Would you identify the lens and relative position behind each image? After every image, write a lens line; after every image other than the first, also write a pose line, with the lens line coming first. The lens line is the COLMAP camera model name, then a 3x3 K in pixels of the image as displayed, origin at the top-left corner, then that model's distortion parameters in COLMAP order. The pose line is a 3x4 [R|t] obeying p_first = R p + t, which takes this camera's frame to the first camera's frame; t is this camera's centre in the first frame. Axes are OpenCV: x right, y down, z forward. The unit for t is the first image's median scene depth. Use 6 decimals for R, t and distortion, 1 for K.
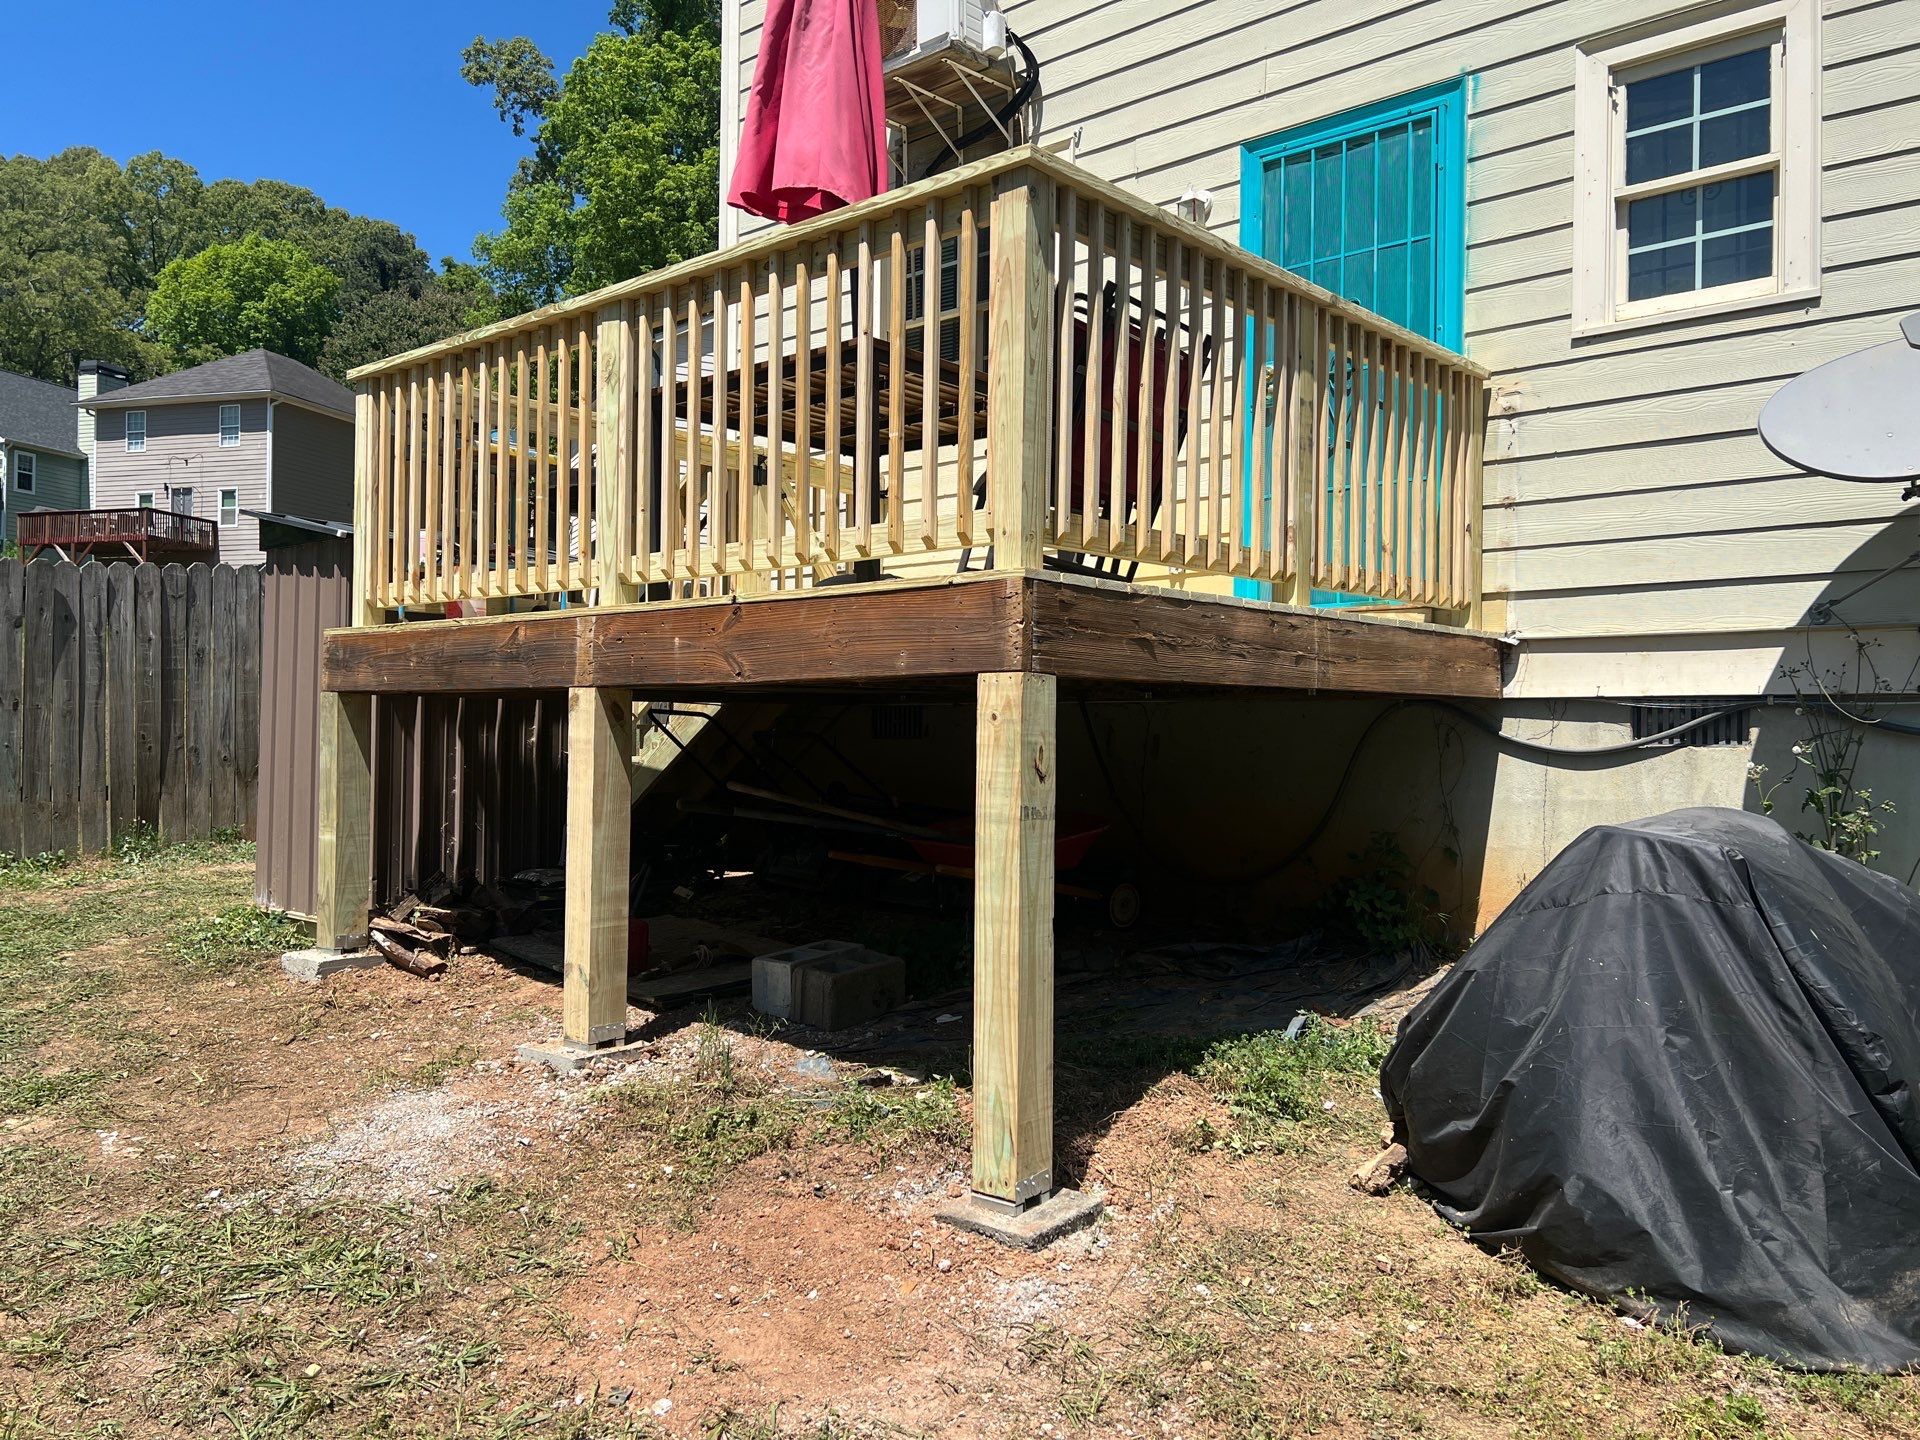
lens RADIAL K [[1467.7, 0, 953.6], [0, 1467.7, 712.9], [0, 0, 1]] dist [0.023612, -0.009182]
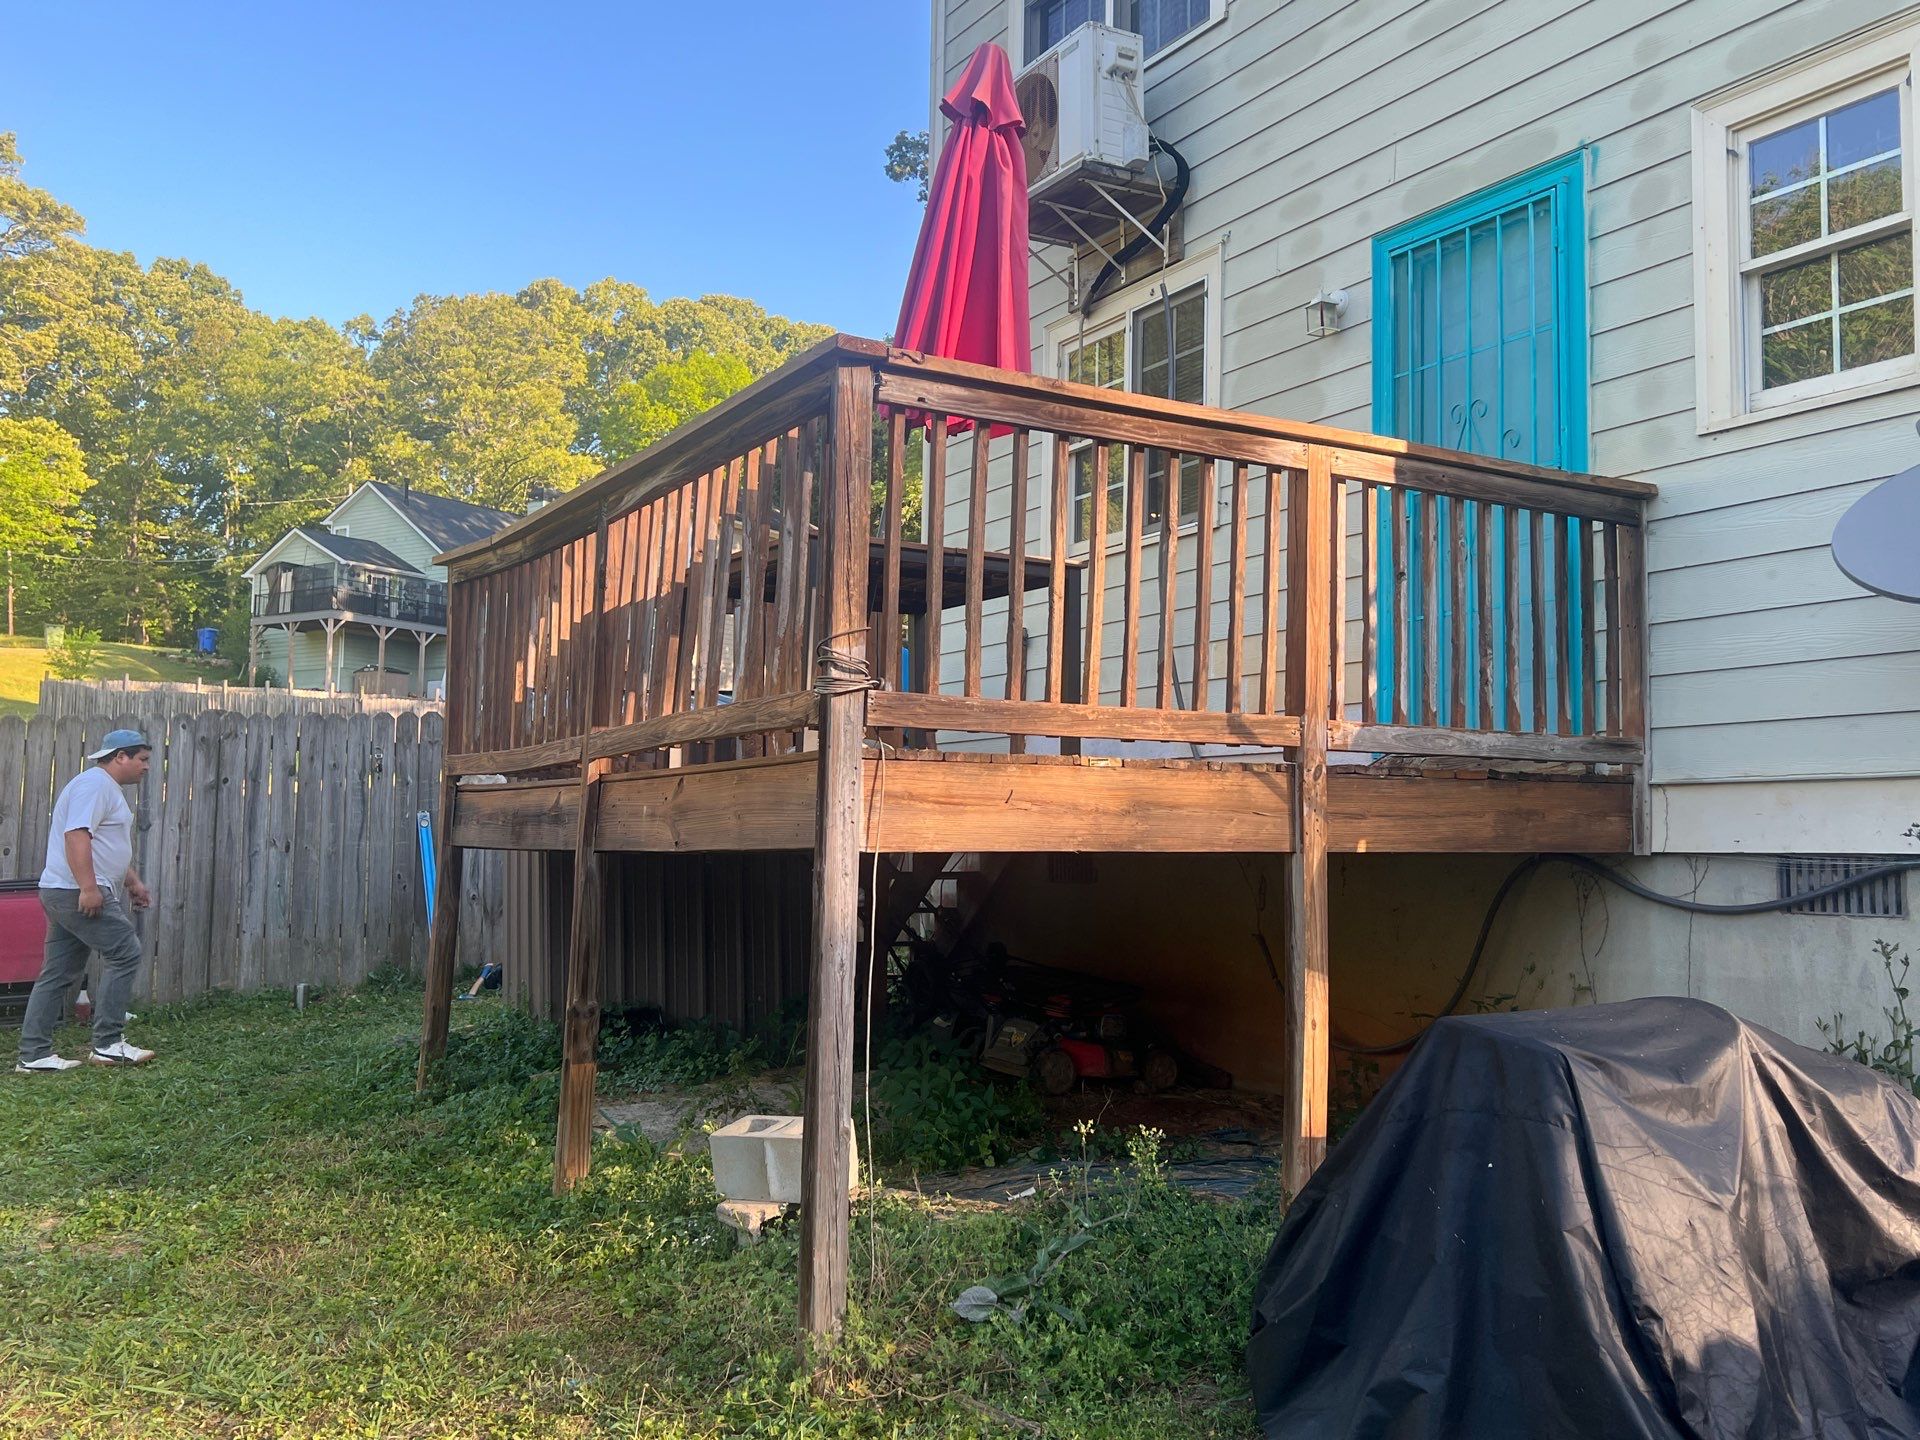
lens RADIAL K [[1645.9, 0, 972.3], [0, 1645.9, 712.0], [0, 0, 1]] dist [0.065063, -0.084816]
pose [[0.958999, -0.023933, -0.282397, 0.284864], [0.004737, 0.997642, -0.068465, -0.027985], [0.283369, 0.064320, 0.956851, -0.041791]]
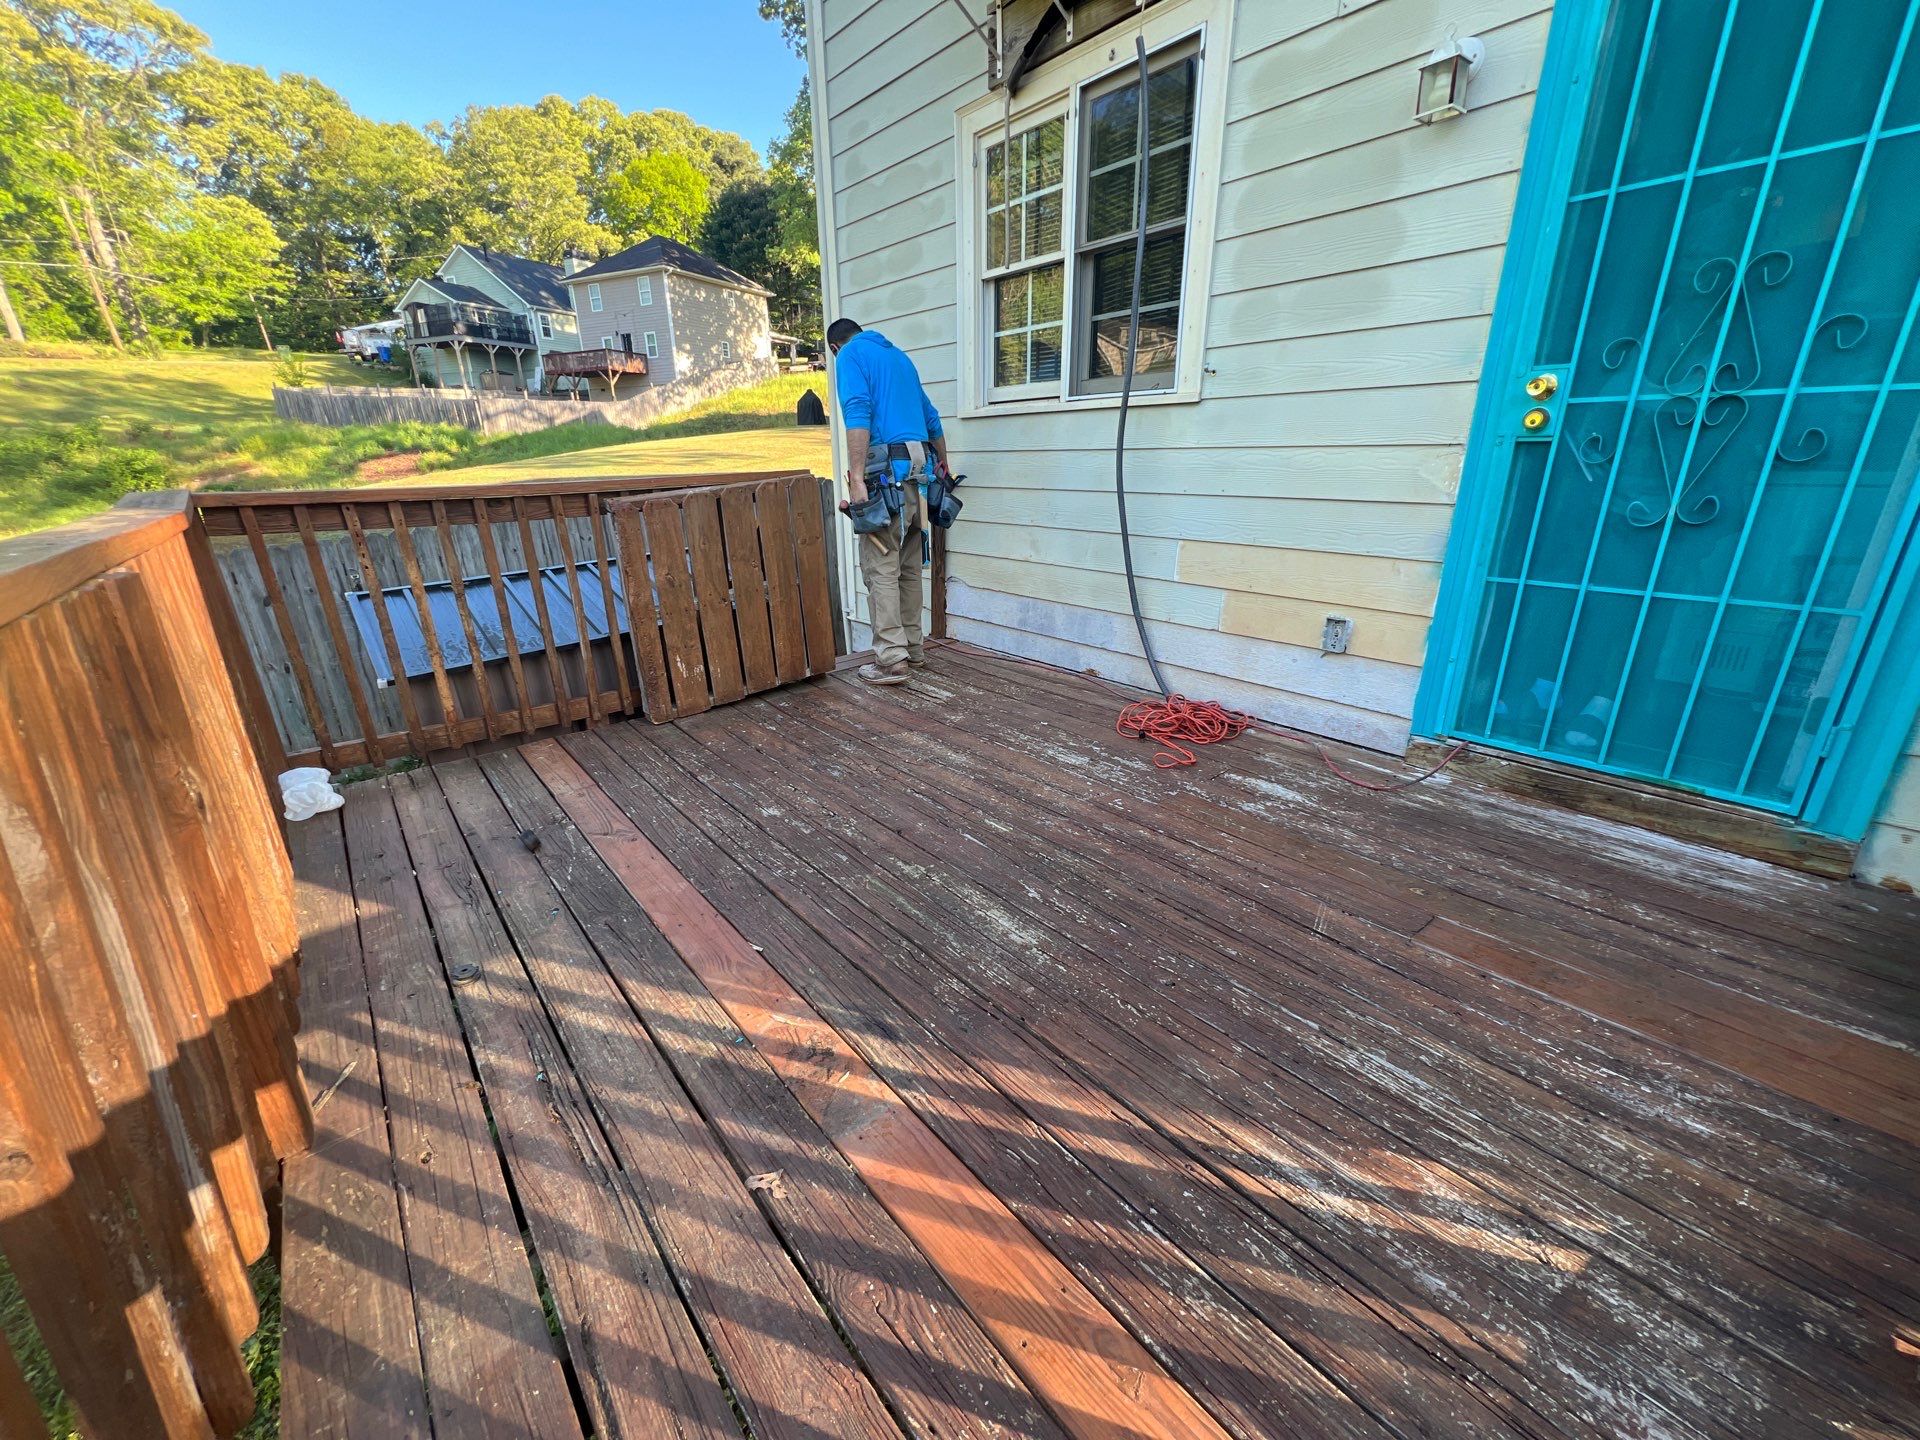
lens RADIAL K [[760.6, 0, 960.0], [0, 760.6, 720.0], [0, 0, 1]] dist [0.000667, -0.000482]
pose [[0.989079, 0.022399, -0.145672, 0.020156], [0.030286, 0.936403, 0.349618, -0.251690], [0.144239, -0.350212, 0.925498, 0.707879]]
